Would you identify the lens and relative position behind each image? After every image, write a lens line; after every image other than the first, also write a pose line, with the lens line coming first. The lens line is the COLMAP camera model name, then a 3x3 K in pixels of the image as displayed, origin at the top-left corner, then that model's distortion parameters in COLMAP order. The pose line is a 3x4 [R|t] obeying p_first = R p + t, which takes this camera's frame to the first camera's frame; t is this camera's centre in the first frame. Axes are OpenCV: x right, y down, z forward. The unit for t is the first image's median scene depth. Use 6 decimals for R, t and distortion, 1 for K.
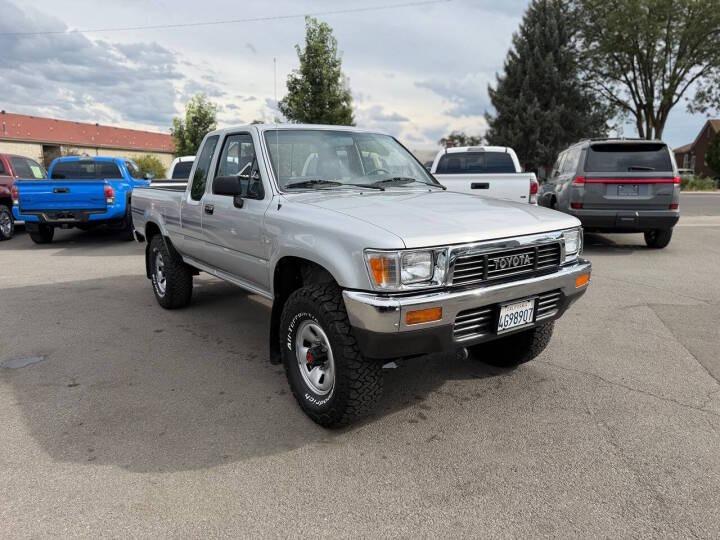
lens RADIAL K [[507.3, 0, 364.1], [0, 507.3, 270.9], [0, 0, 1]] dist [0.051912, -0.066402]
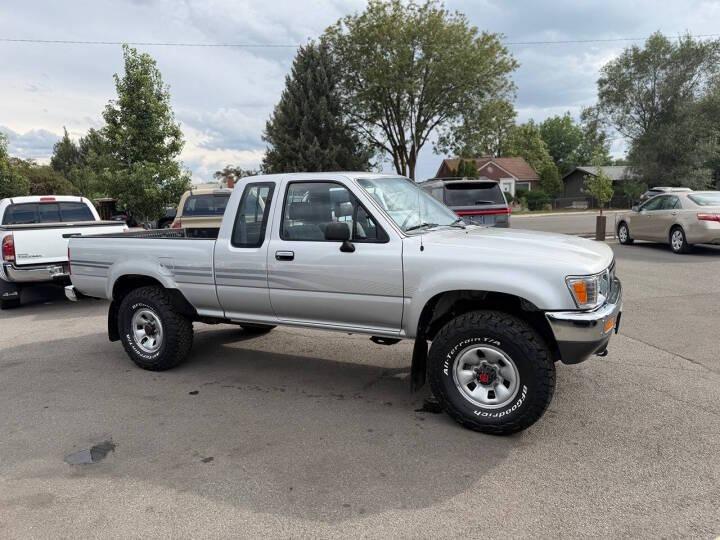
lens RADIAL K [[507.3, 0, 360.3], [0, 507.3, 273.6], [0, 0, 1]] dist [0.051912, -0.066402]
pose [[0.899790, -0.080406, 0.428851, -0.752923], [0.104717, 0.993942, -0.033356, -0.047009], [-0.423571, 0.074922, 0.902759, 0.060078]]
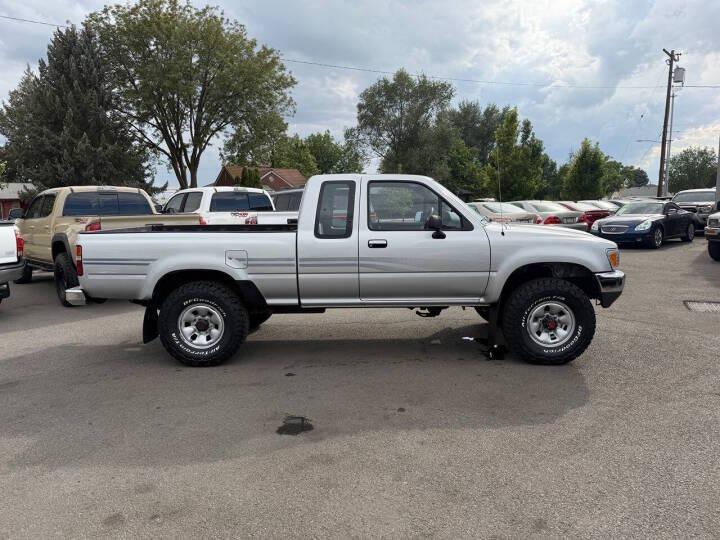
lens RADIAL K [[507.3, 0, 360.5], [0, 507.3, 271.5], [0, 0, 1]] dist [0.051912, -0.066402]
pose [[0.605980, -0.103616, 0.788703, -1.569104], [0.157316, 0.987509, 0.008864, -0.093982], [-0.779769, 0.118704, 0.614711, 0.416516]]
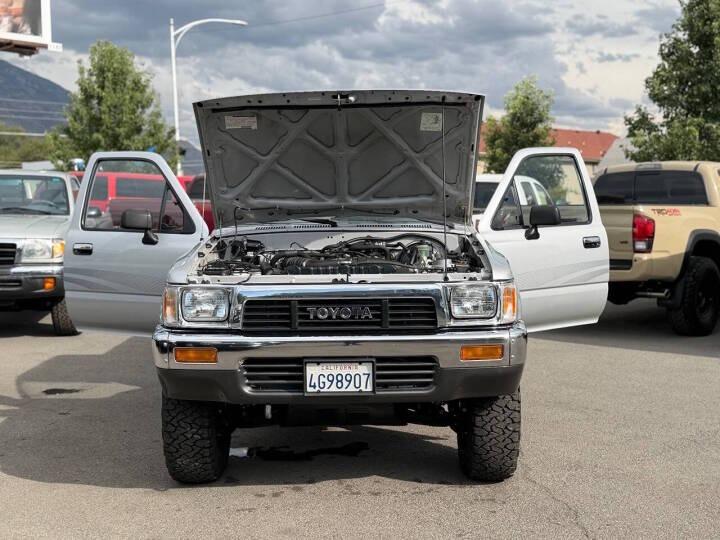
lens RADIAL K [[922.0, 0, 358.1], [0, 922.0, 268.8], [0, 0, 1]] dist [0.107695, 0.000000]
pose [[0.808778, 0.046906, -0.586240, 1.037293], [-0.111675, 0.990927, -0.074782, 0.017377], [0.577413, 0.125950, 0.806679, -0.187549]]
